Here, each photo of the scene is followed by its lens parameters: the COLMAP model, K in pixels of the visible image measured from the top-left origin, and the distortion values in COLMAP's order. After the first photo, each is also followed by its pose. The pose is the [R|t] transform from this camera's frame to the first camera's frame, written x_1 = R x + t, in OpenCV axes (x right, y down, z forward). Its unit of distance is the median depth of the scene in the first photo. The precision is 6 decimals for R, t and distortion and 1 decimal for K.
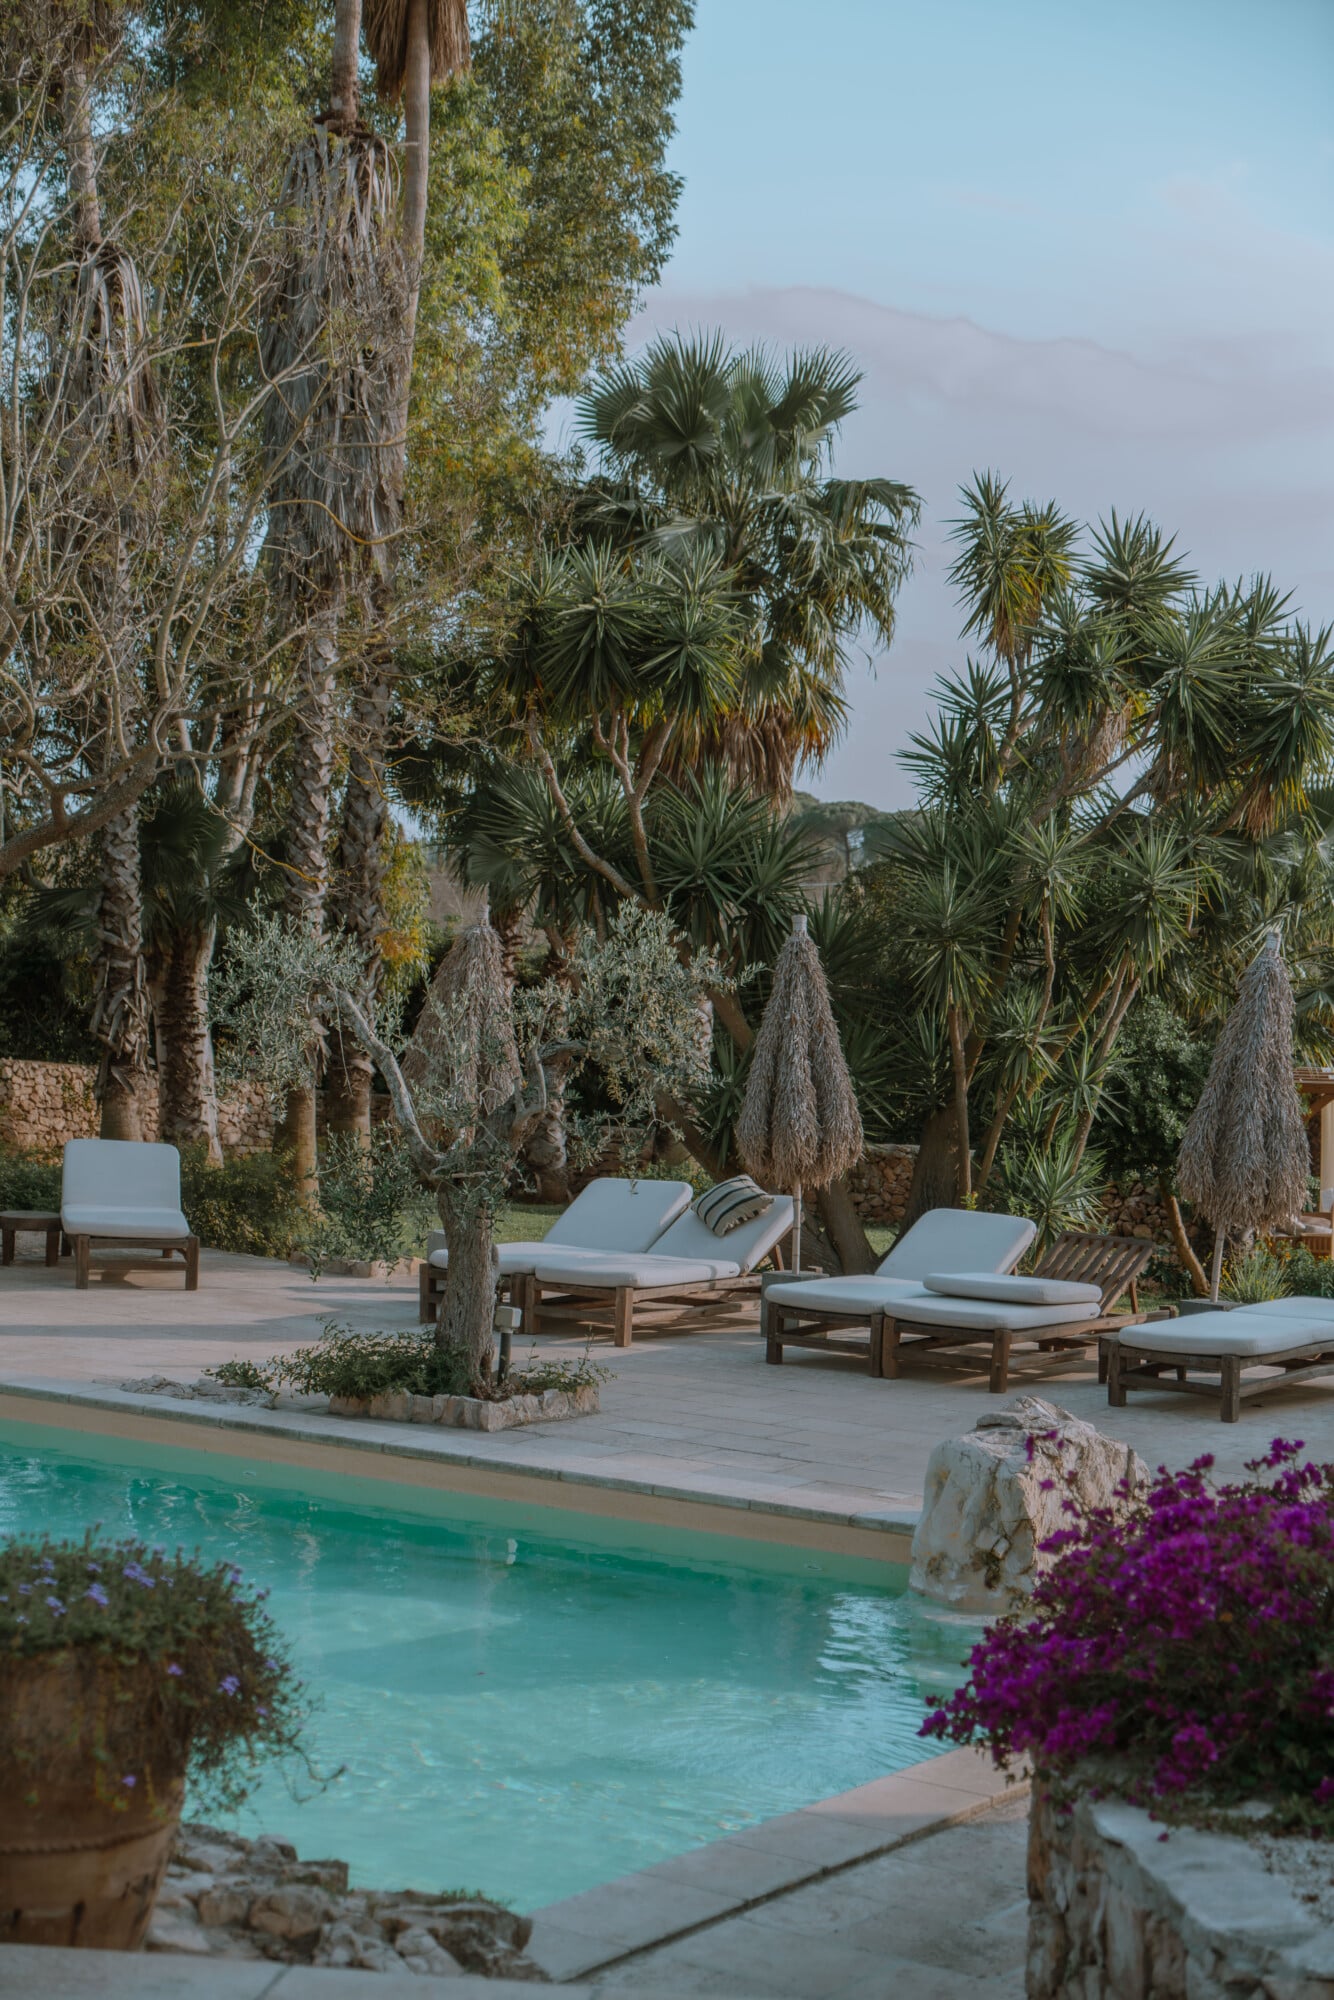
lens RADIAL K [[3946.0, 0, 674.7], [0, 3946.0, 1126.7], [0, 0, 1]] dist [-0.118115, 2.381426]
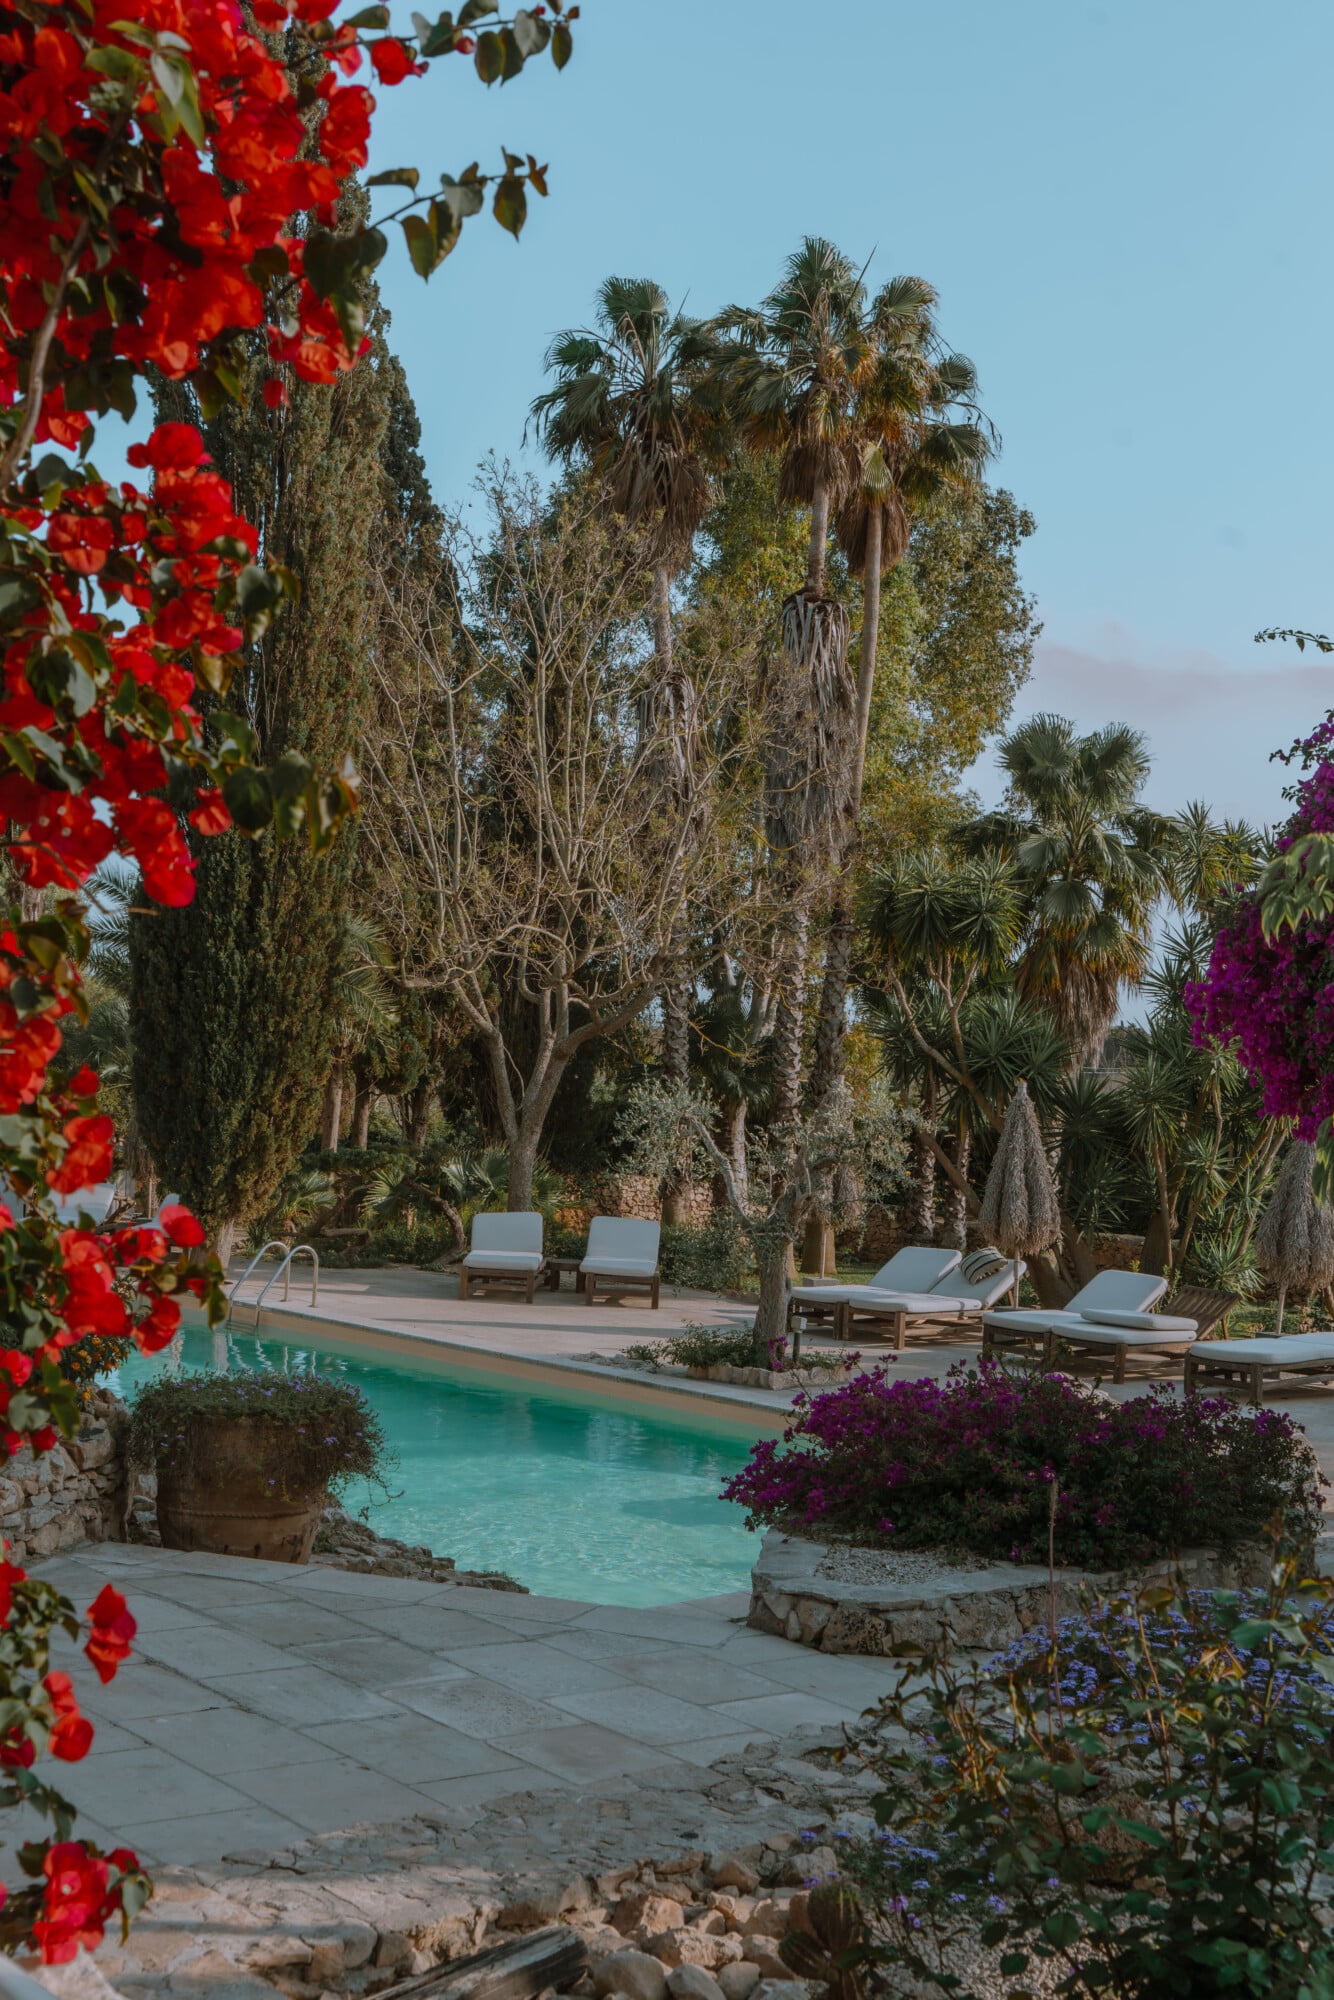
lens RADIAL K [[3066.4, 0, 667.0], [0, 3066.4, 1000.0], [0, 0, 1]] dist [-0.020839, 0.088210]
pose [[0.960935, 0.001871, -0.276768, 0.231664], [-0.026912, 0.995870, -0.086708, 0.023823], [0.275463, 0.090769, 0.957017, -0.222640]]
